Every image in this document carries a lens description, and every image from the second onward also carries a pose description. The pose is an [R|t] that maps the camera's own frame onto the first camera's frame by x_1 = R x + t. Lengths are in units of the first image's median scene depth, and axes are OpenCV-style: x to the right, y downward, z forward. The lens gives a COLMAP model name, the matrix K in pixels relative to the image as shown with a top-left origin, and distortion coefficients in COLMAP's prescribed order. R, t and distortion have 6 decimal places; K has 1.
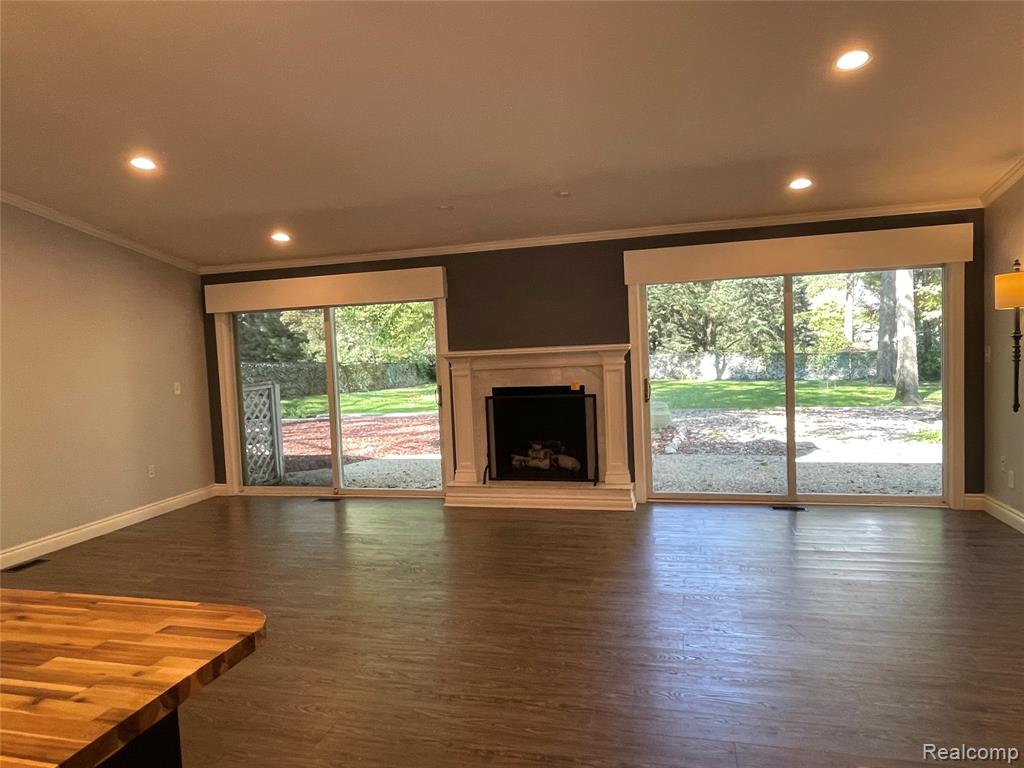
lens RADIAL K [[676.7, 0, 507.8], [0, 676.7, 386.2], [0, 0, 1]] dist [0.010120, -0.019534]
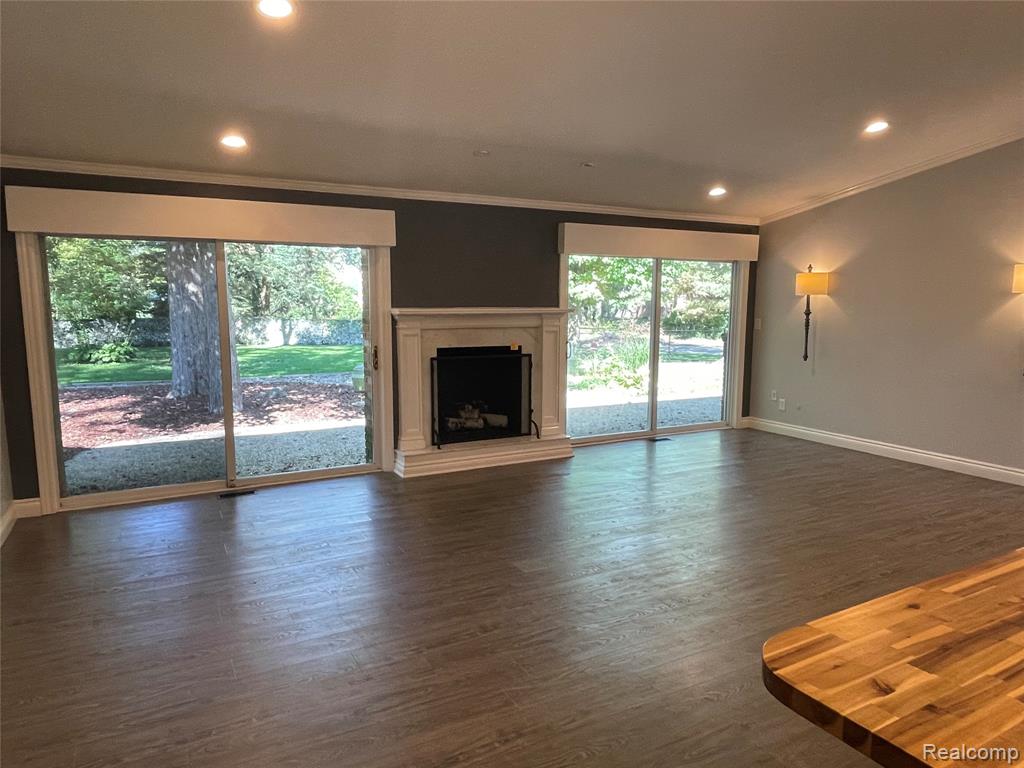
lens RADIAL K [[676.7, 0, 507.8], [0, 676.7, 386.2], [0, 0, 1]] dist [0.010120, -0.019534]
pose [[0.712676, -0.041659, 0.700255, -0.618429], [0.007397, 0.998626, 0.051881, 0.007267], [-0.701454, -0.031794, 0.712005, 0.254158]]
